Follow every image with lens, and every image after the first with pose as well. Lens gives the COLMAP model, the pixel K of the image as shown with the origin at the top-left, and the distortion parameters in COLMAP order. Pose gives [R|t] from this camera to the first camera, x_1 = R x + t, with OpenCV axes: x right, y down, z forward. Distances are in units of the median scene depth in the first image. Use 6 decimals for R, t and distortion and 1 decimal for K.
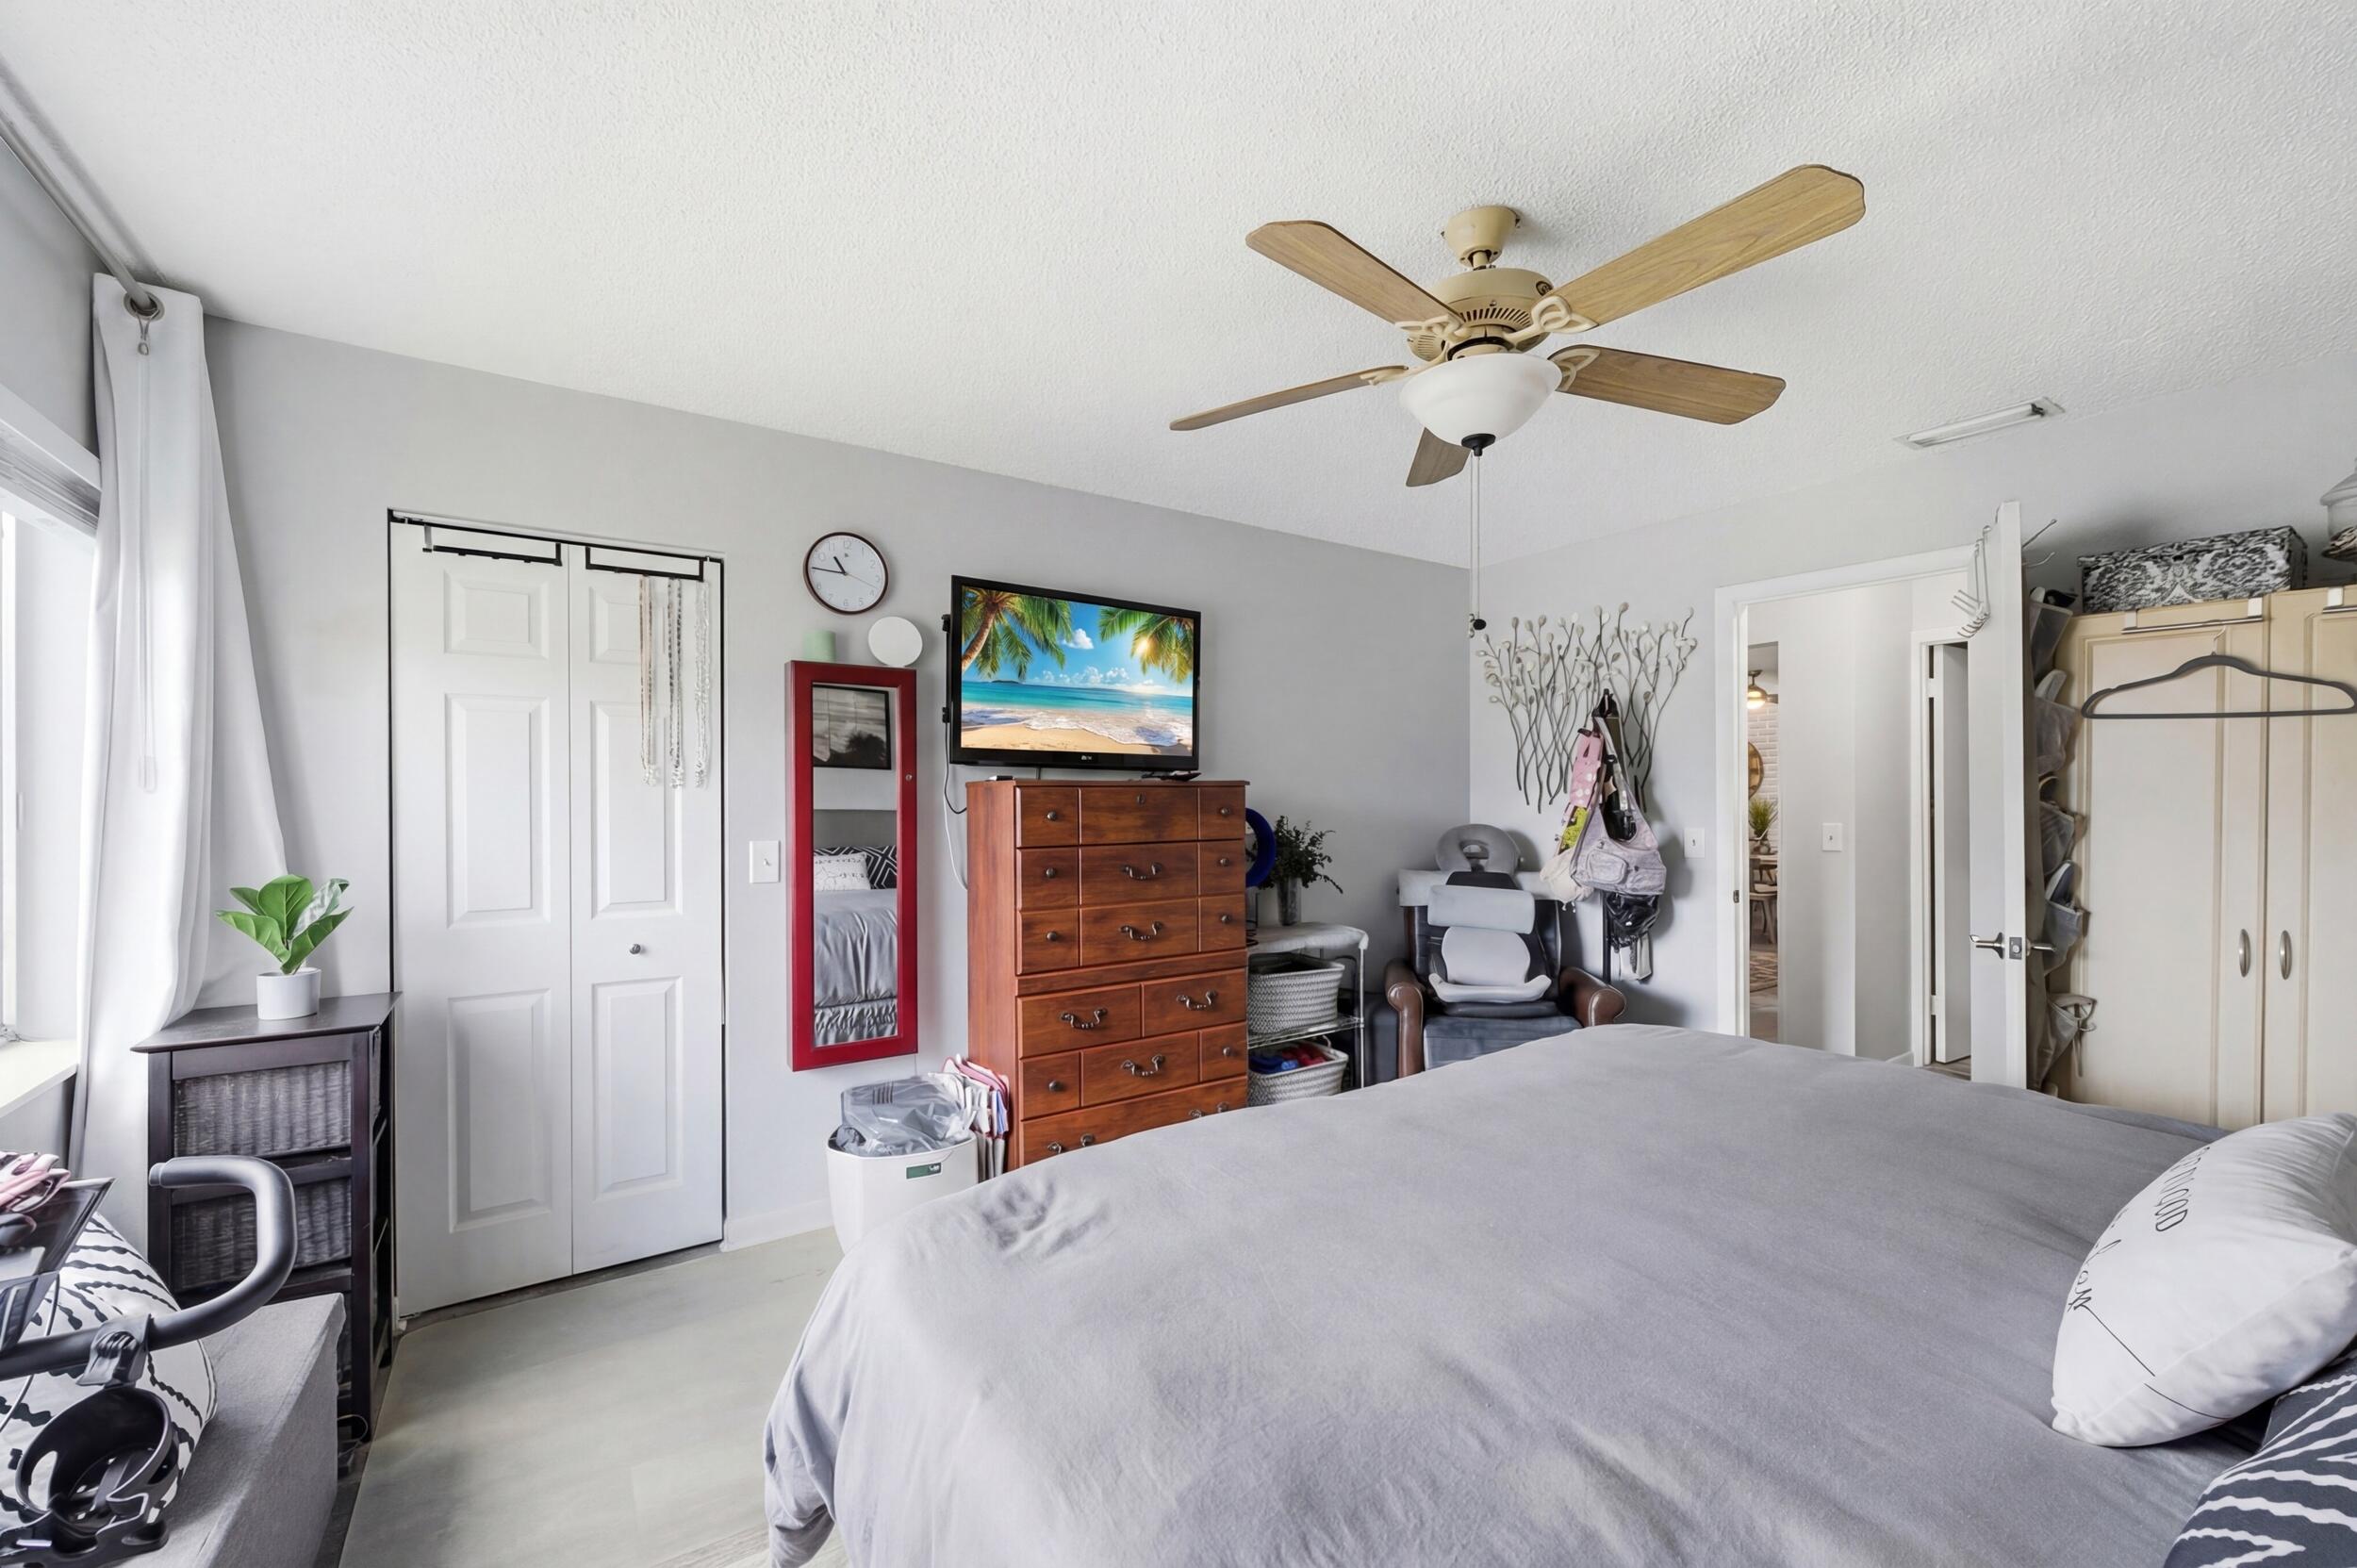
lens RADIAL K [[948.0, 0, 1171.5], [0, 948.0, 788.8], [0, 0, 1]] dist [0.003415, -0.000094]
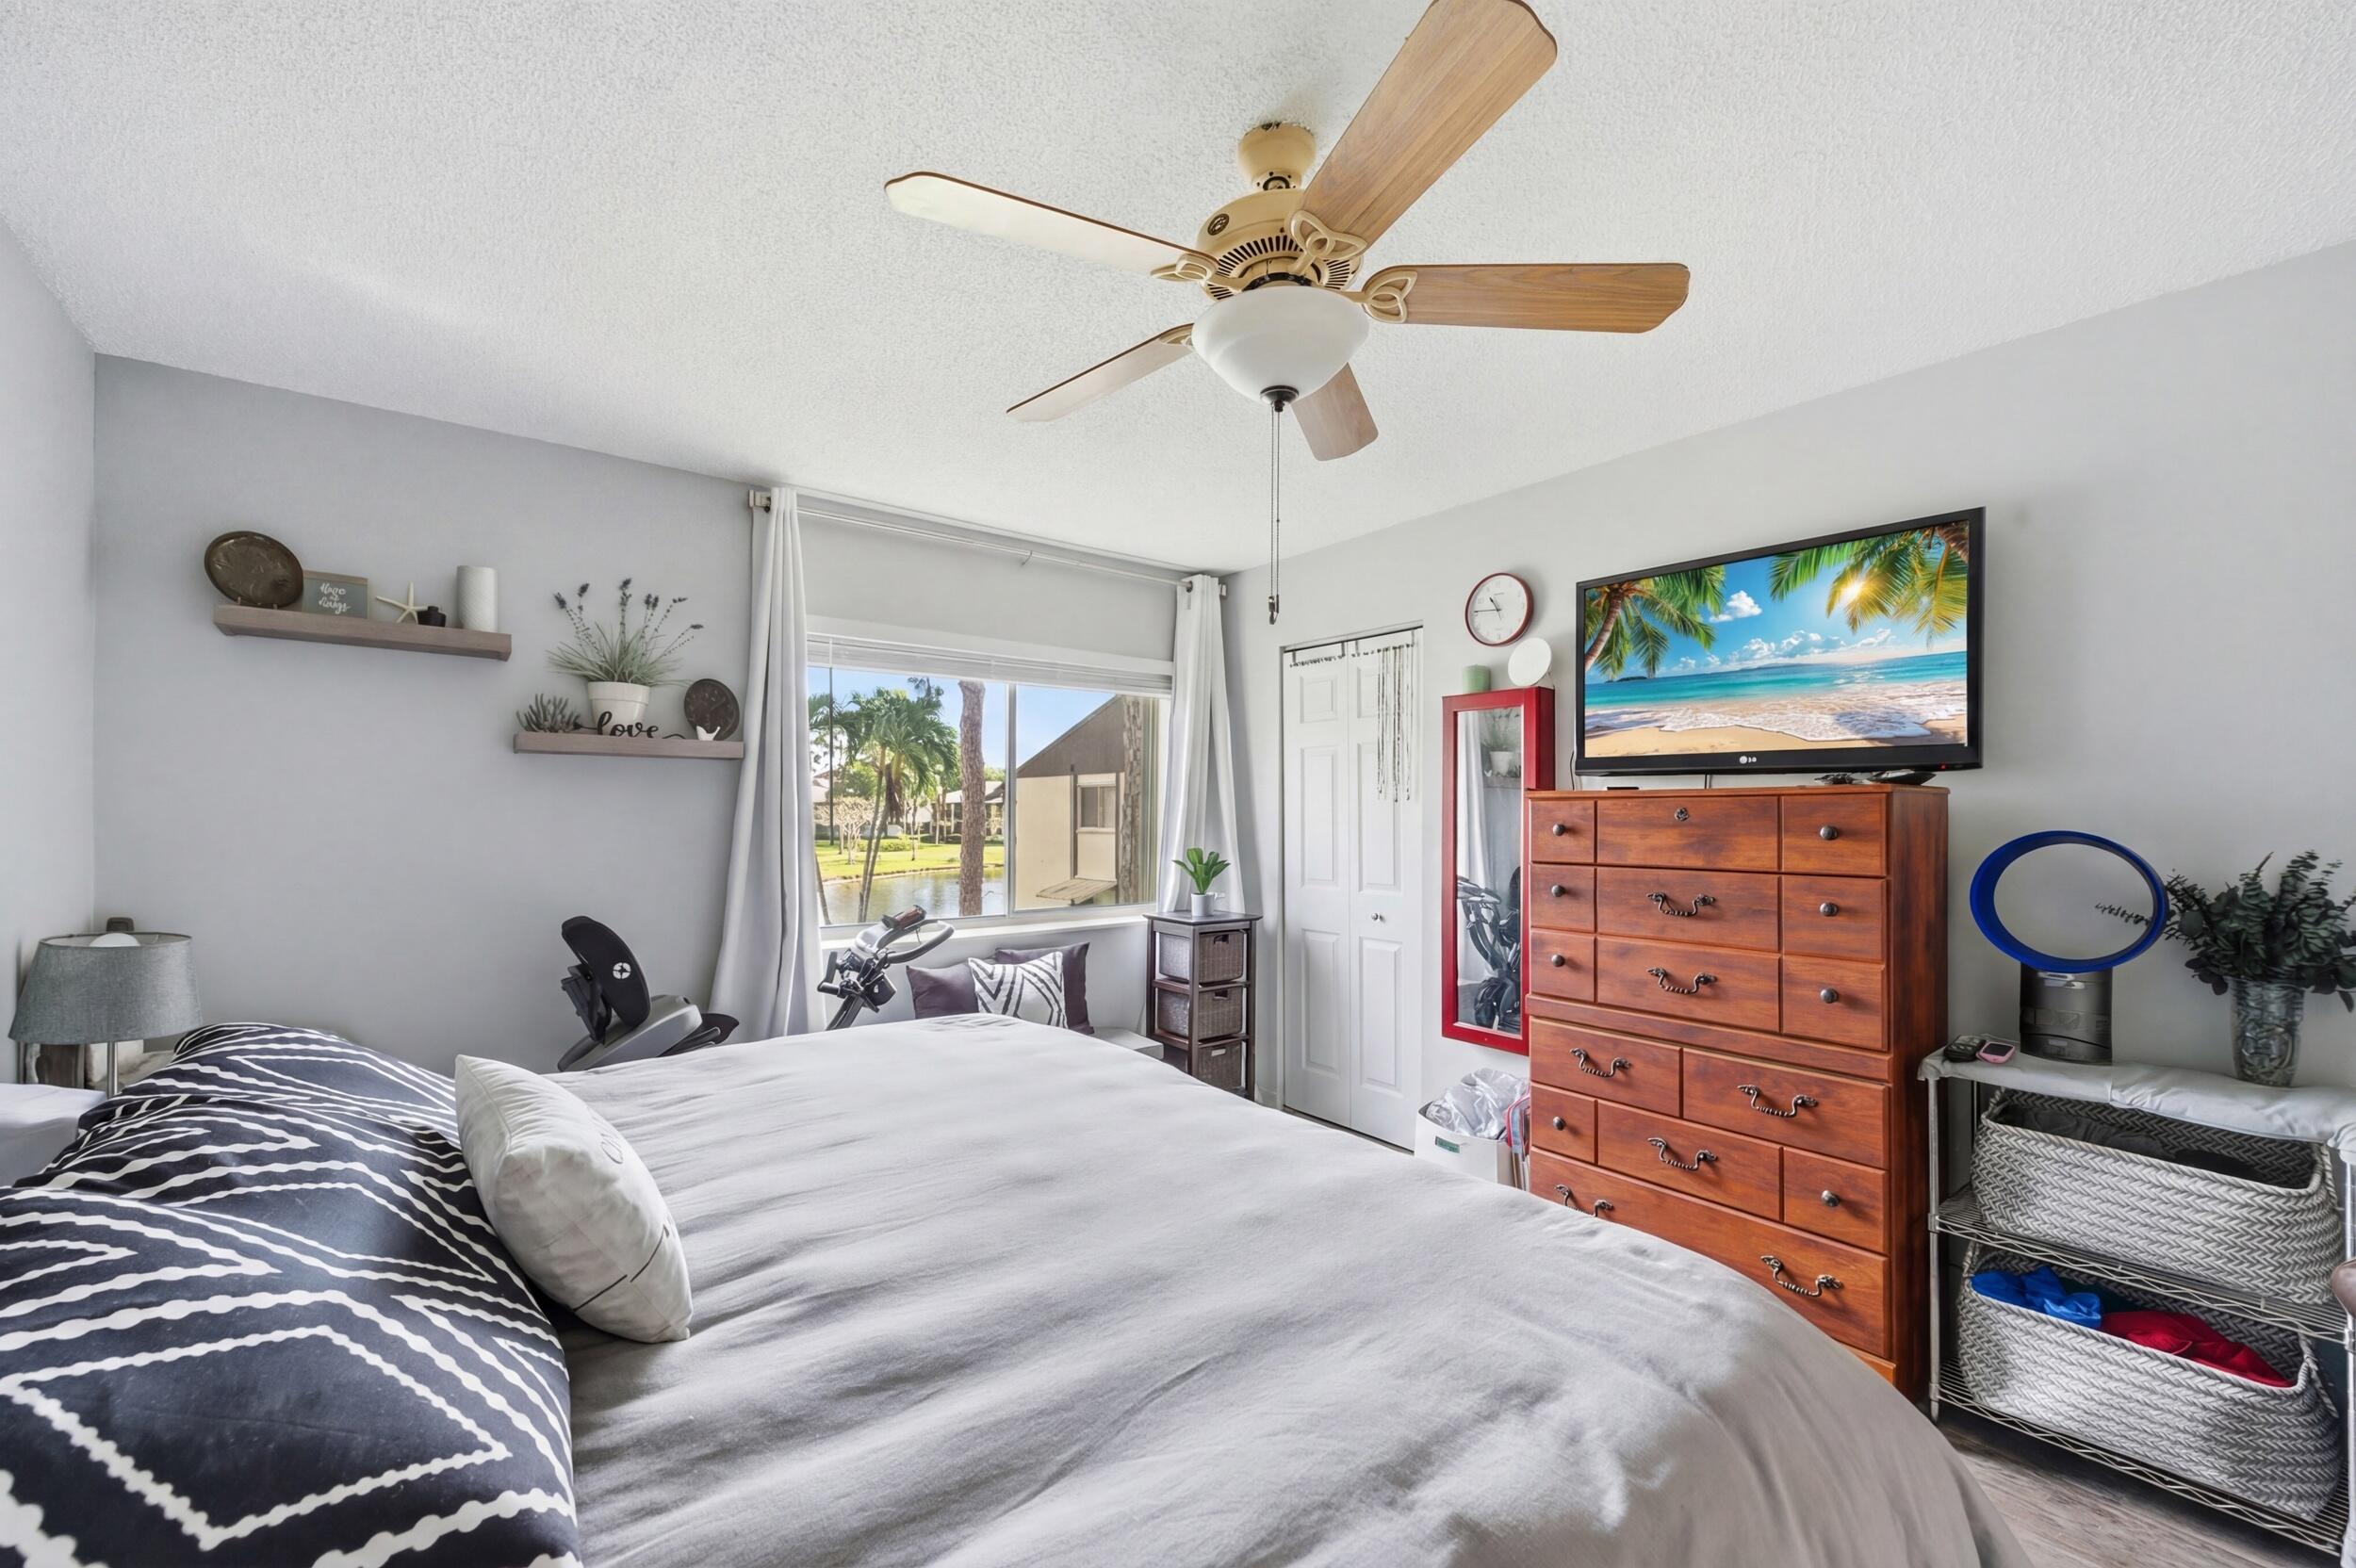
lens RADIAL K [[947.5, 0, 1160.5], [0, 947.5, 799.5], [0, 0, 1]] dist [0.003415, -0.000094]
pose [[0.069878, -0.007702, -0.997526, 0.692208], [-0.000083, 0.999970, -0.007727, 0.006313], [0.997556, 0.000622, 0.069876, 0.498116]]
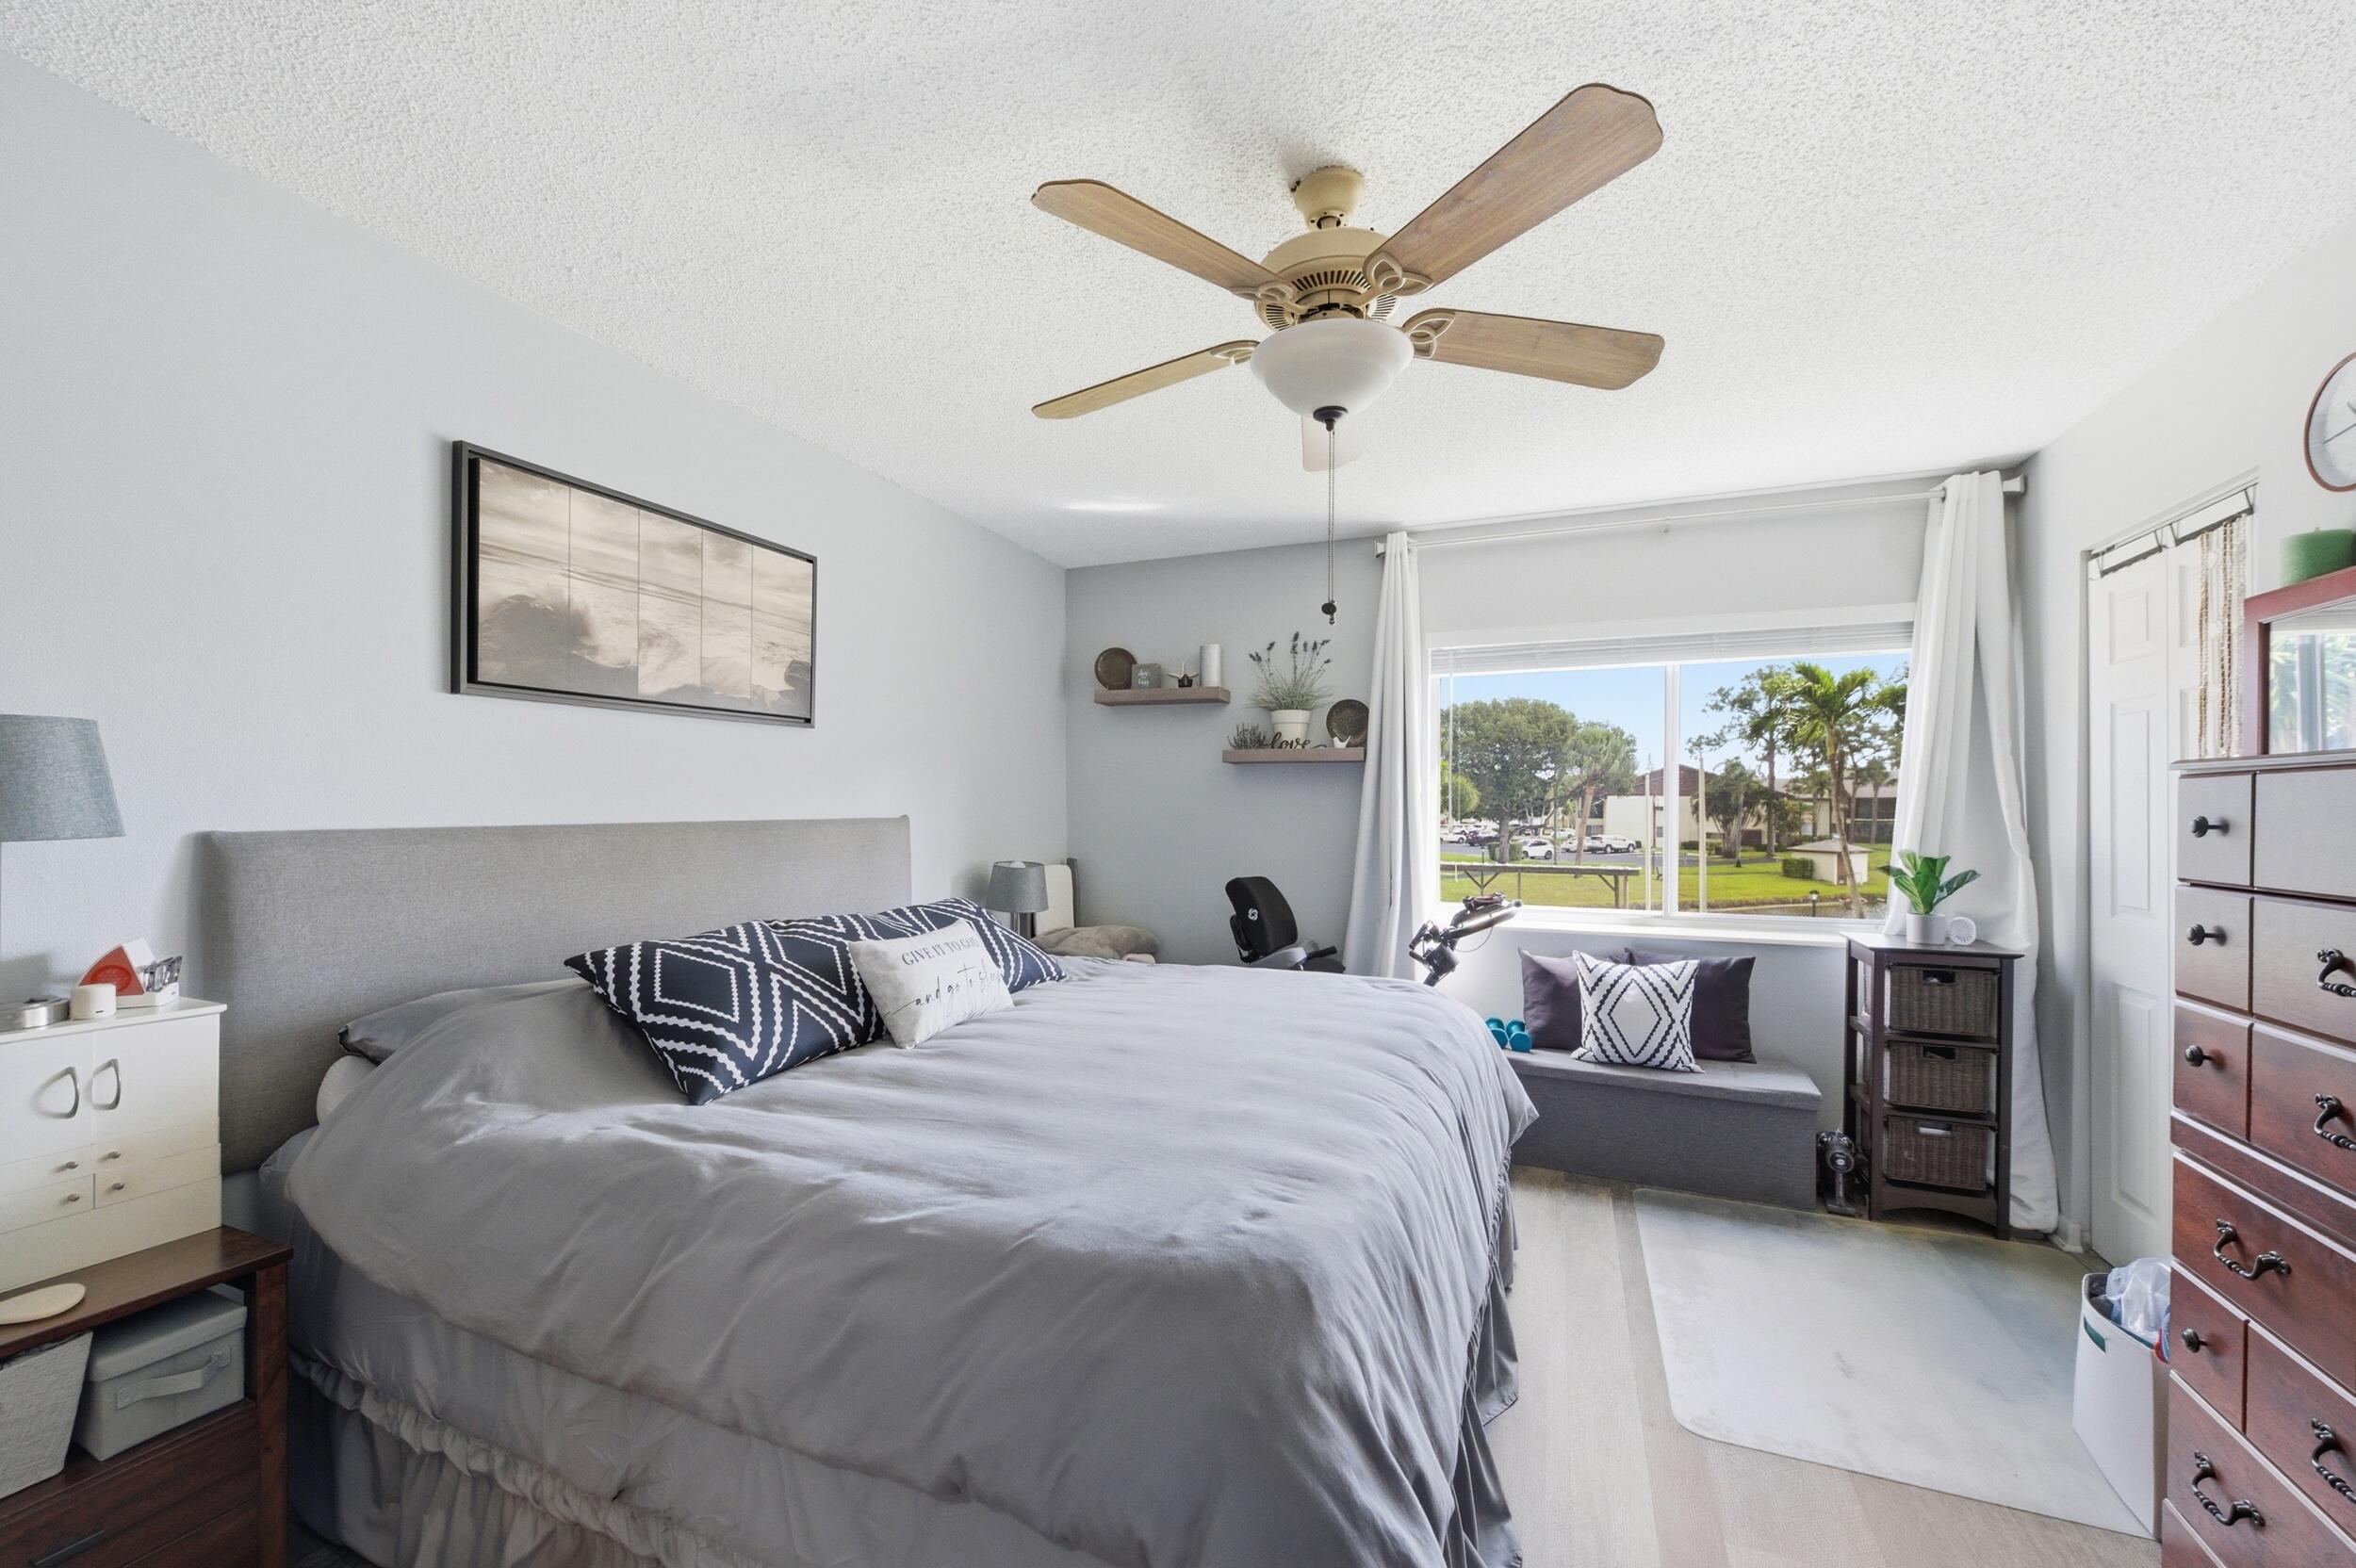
lens RADIAL K [[947.5, 0, 1160.4], [0, 947.5, 799.9], [0, 0, 1]] dist [0.003415, -0.000094]
pose [[-0.835541, -0.002129, -0.549423, 0.574469], [0.002696, 0.999965, -0.007975, 0.016203], [0.549421, -0.008145, -0.835506, 1.026268]]
